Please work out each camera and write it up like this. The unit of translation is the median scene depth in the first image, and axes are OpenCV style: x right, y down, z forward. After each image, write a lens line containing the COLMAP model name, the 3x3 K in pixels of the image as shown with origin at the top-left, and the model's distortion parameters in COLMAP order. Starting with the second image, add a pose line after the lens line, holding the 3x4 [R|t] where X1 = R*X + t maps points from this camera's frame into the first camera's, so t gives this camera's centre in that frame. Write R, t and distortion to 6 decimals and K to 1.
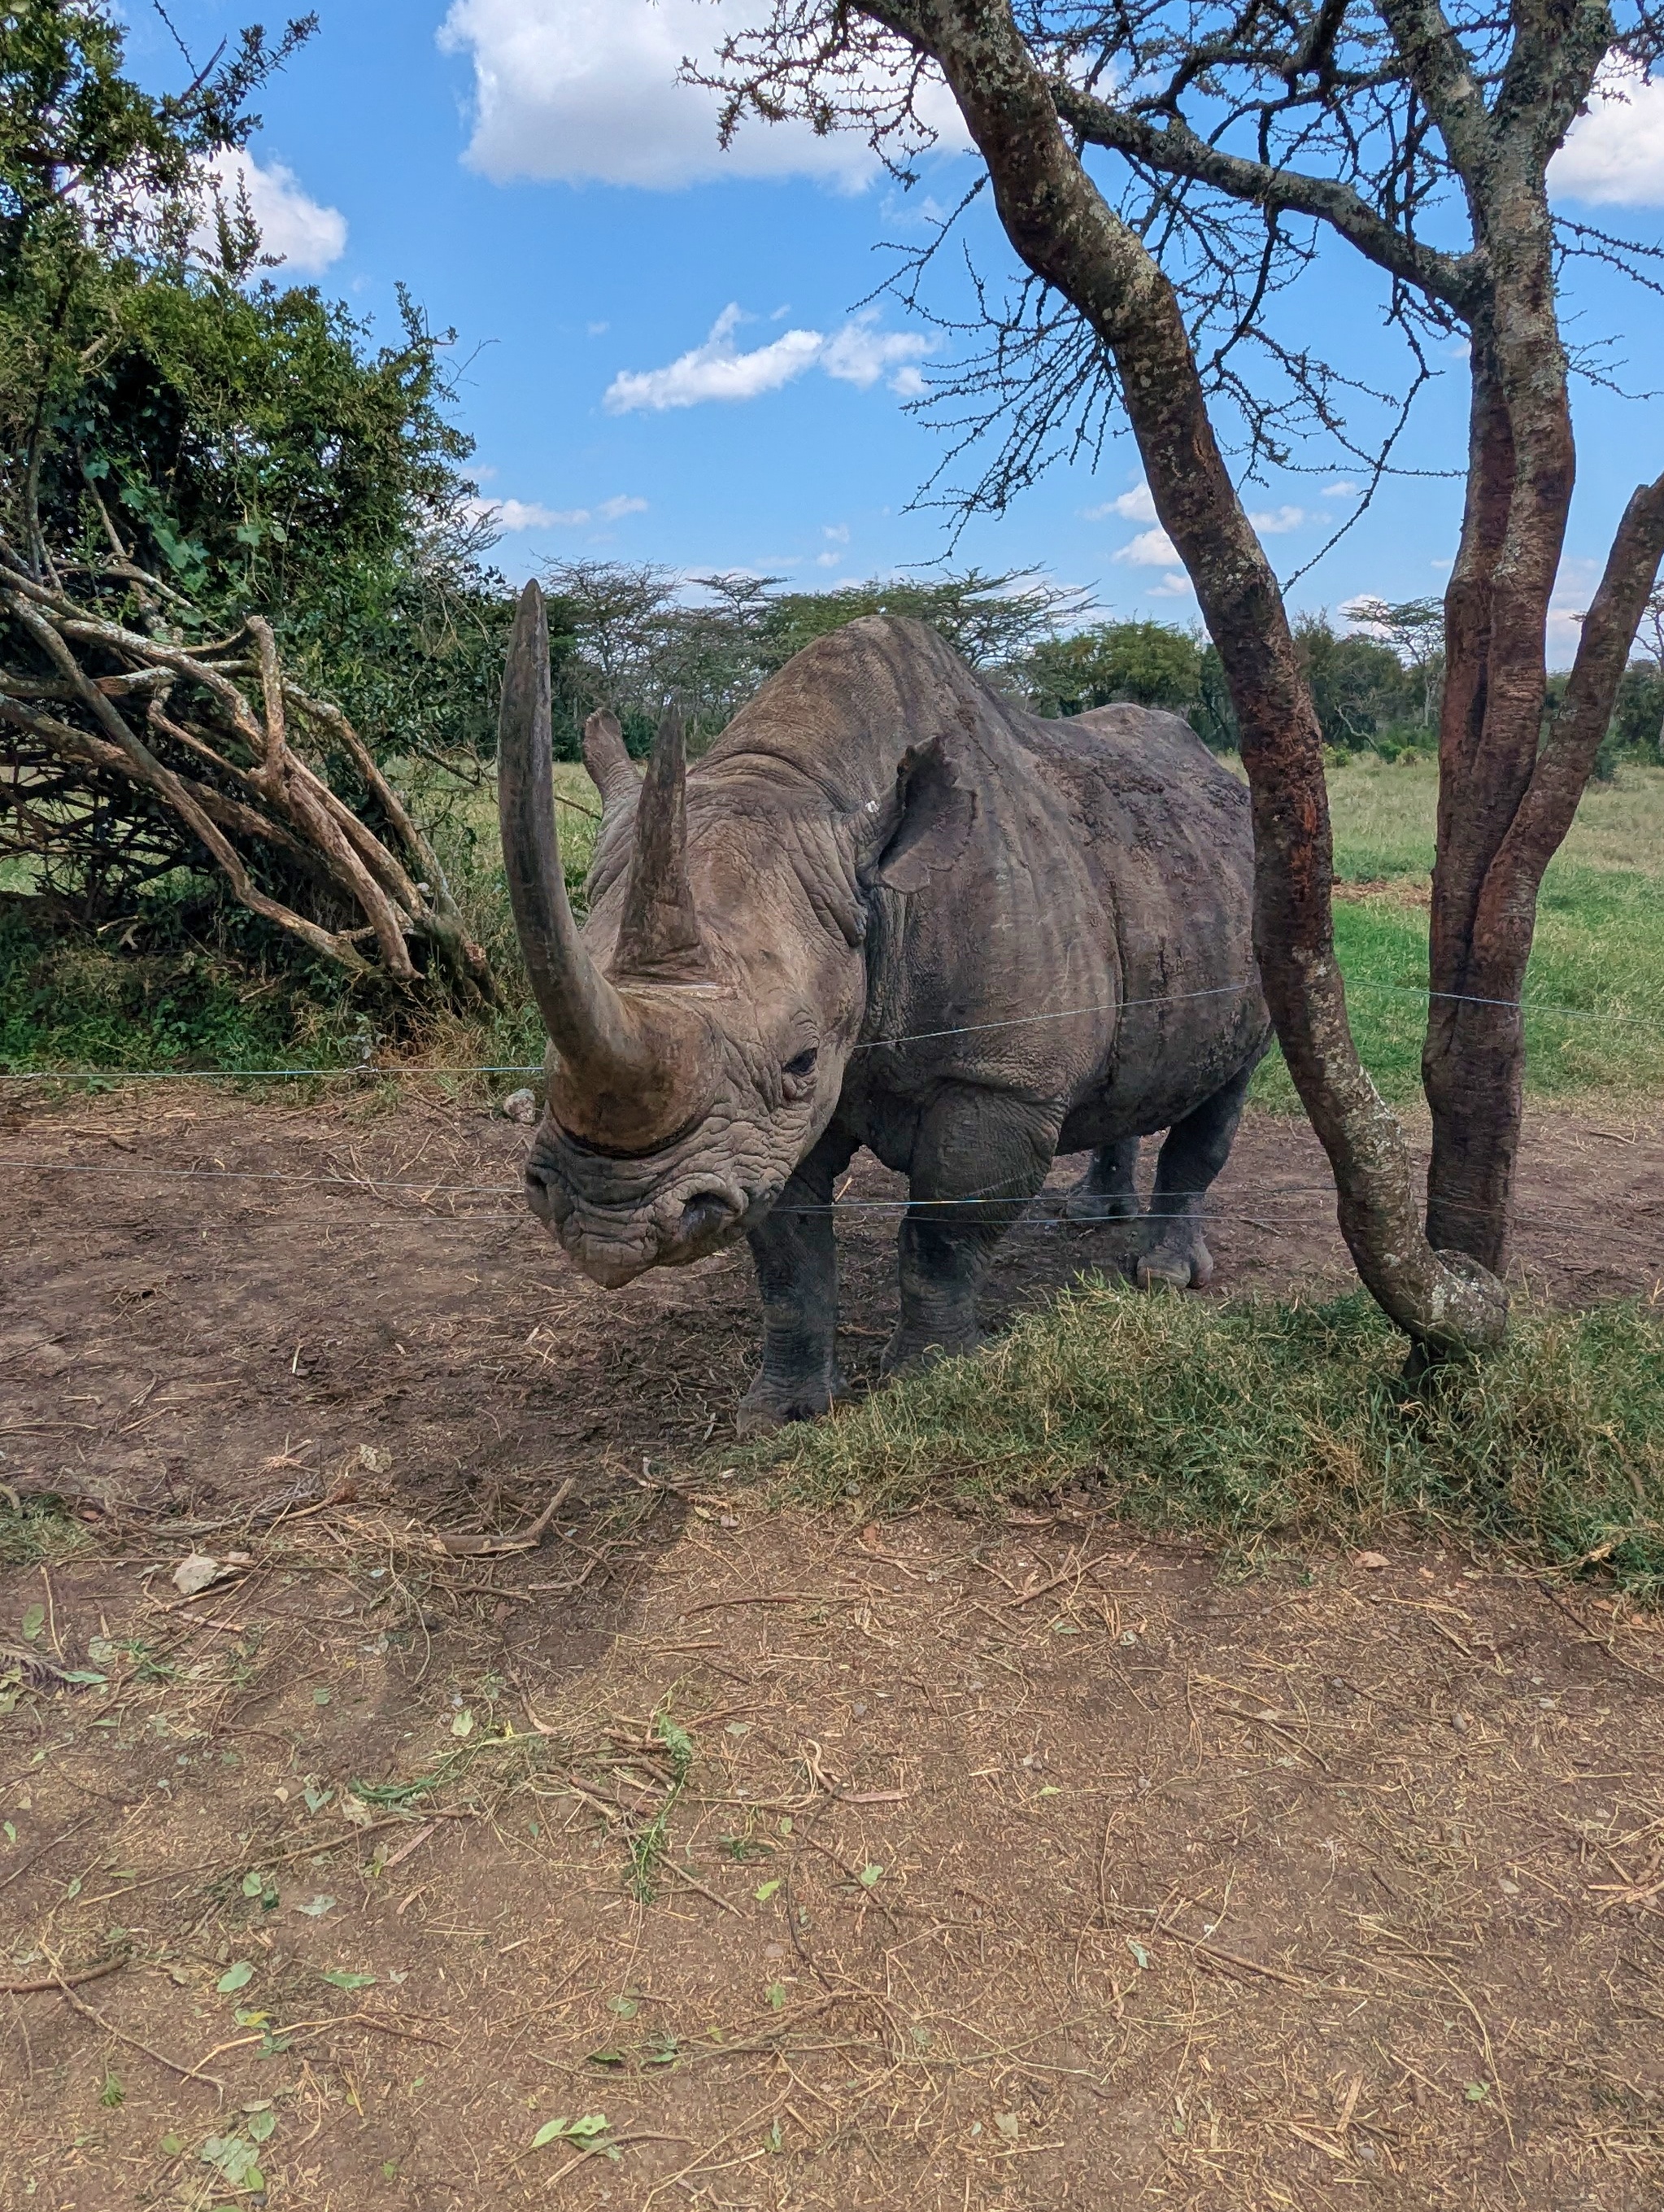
lens RADIAL K [[1501.5, 0, 828.8], [0, 1501.5, 1141.7], [0, 0, 1]] dist [-0.000152, 0.001468]
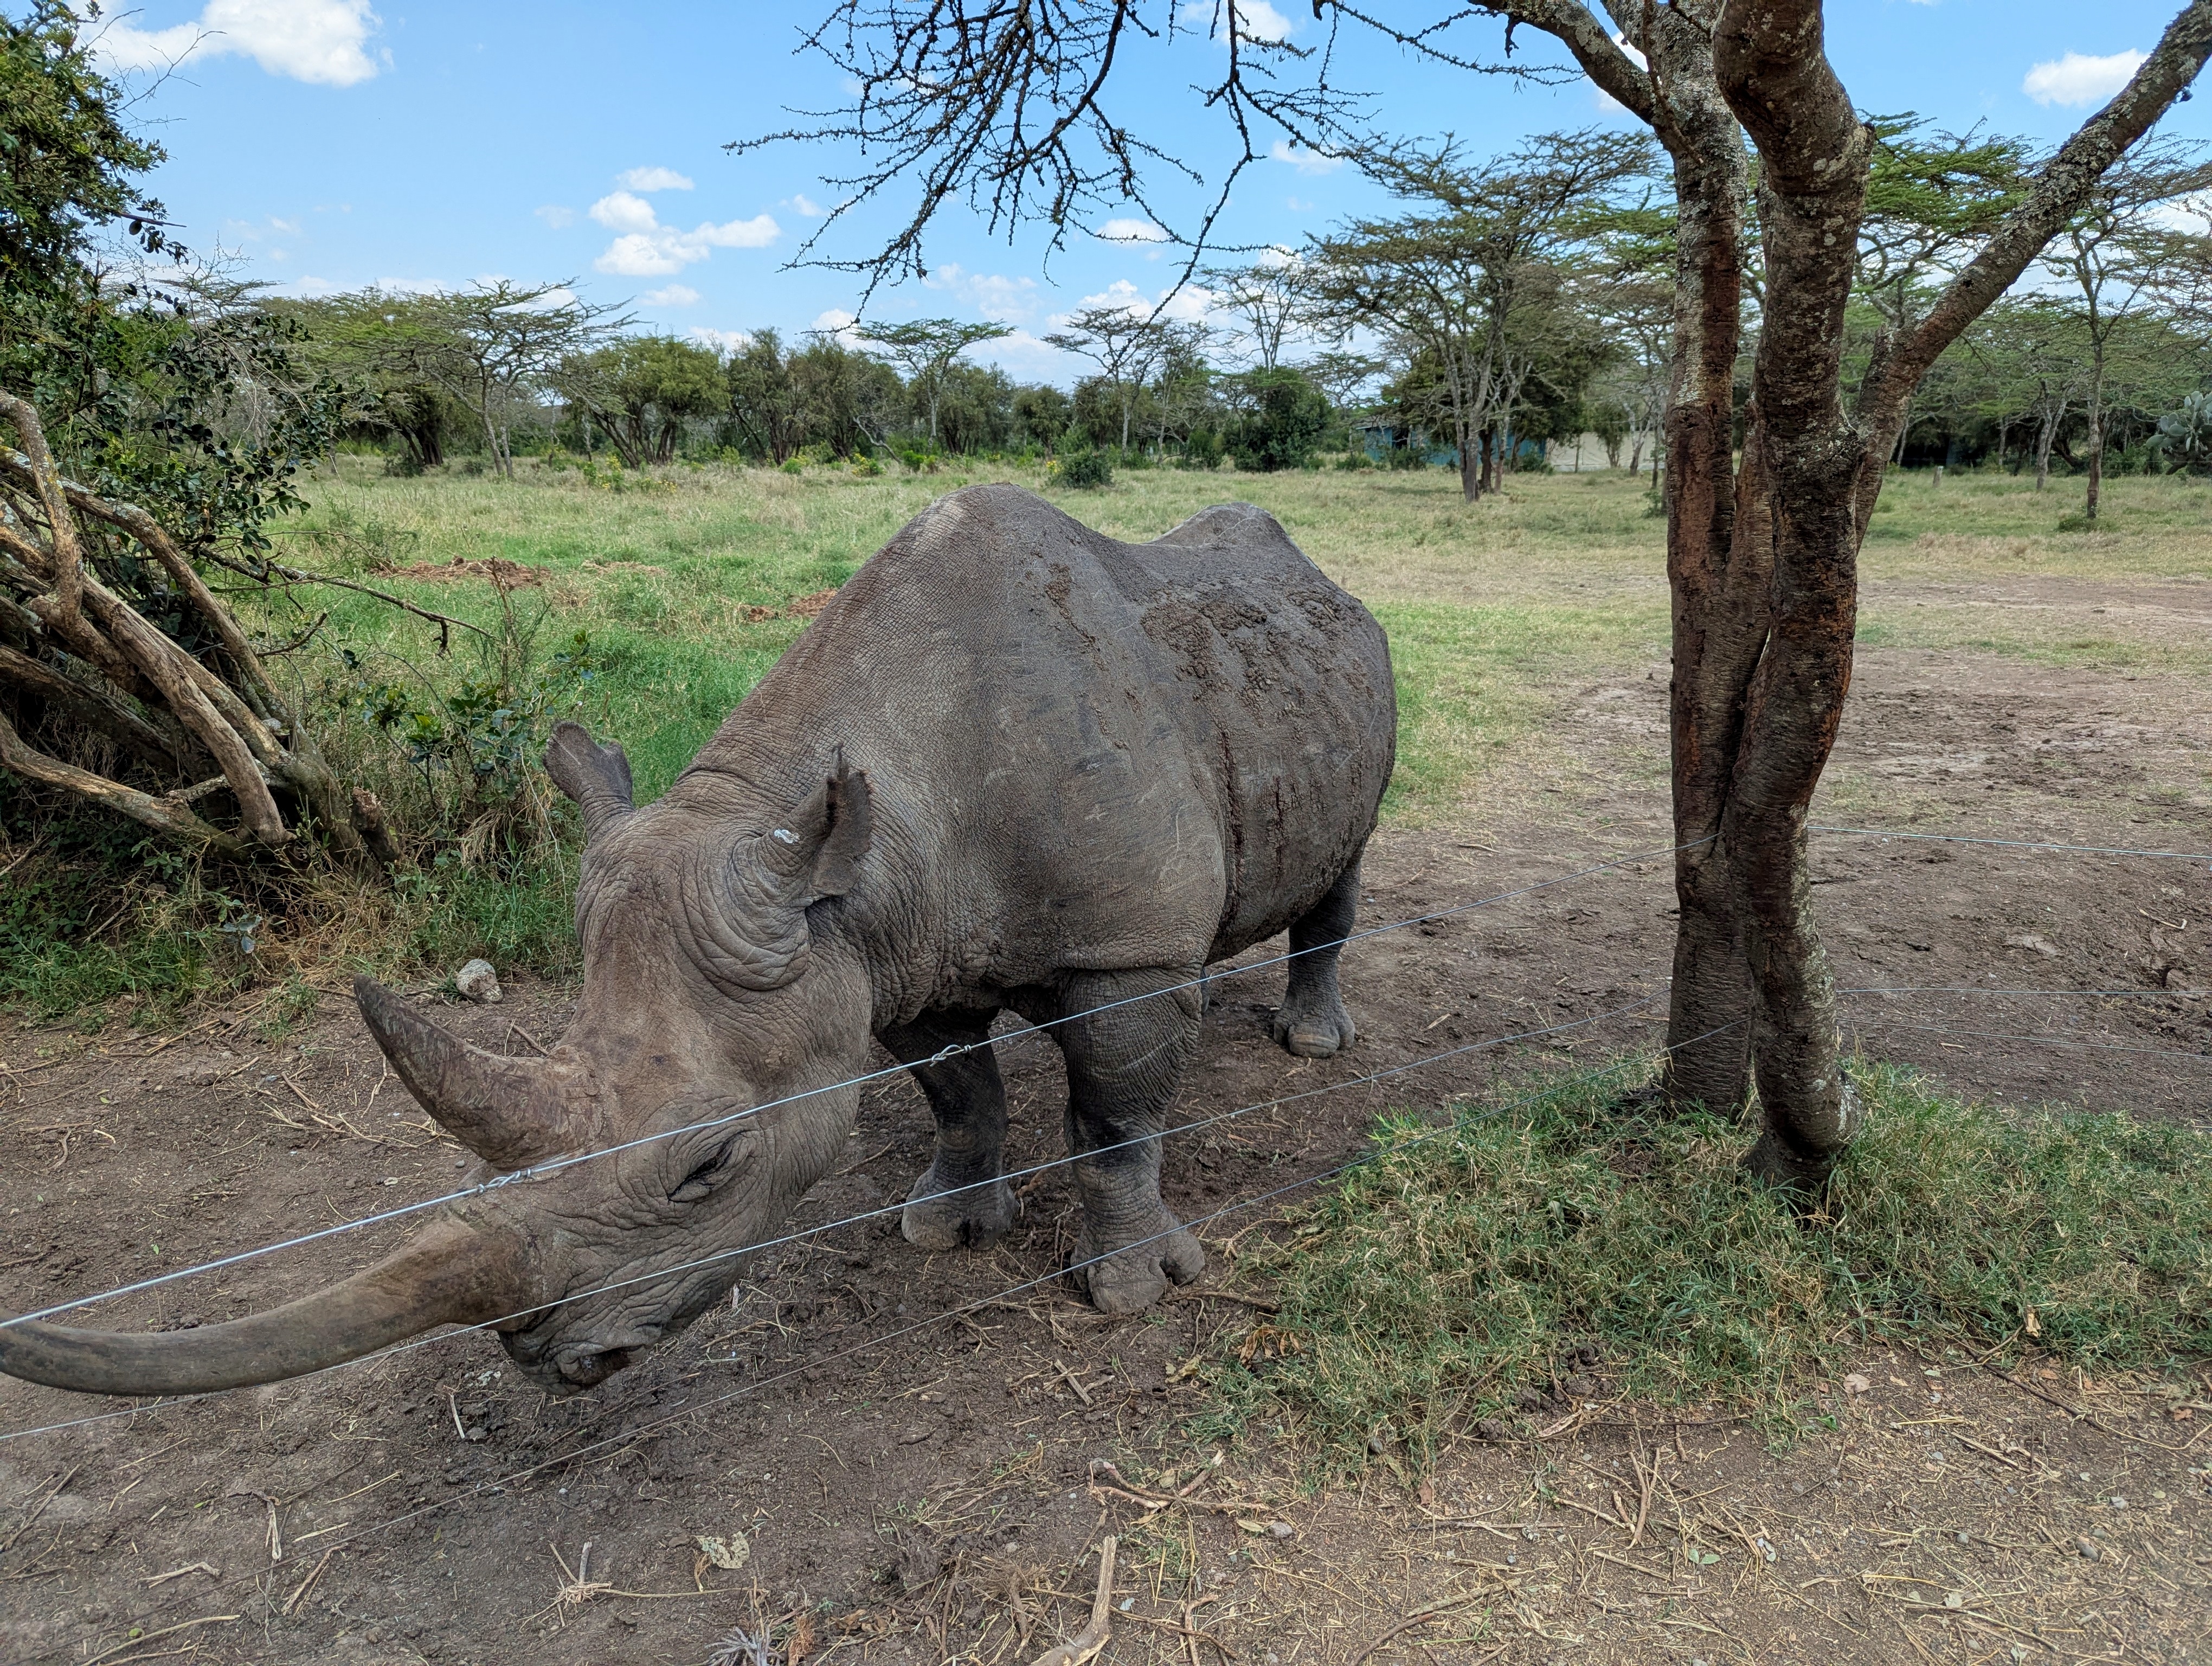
lens RADIAL K [[1423.6, 0, 1021.5], [0, 1423.6, 843.7], [0, 0, 1]] dist [0.062630, -0.036916]
pose [[0.911448, -0.125839, 0.391698, -0.237650], [0.123705, 0.991841, 0.030794, -0.088705], [-0.392377, 0.020388, 0.919579, 0.147346]]
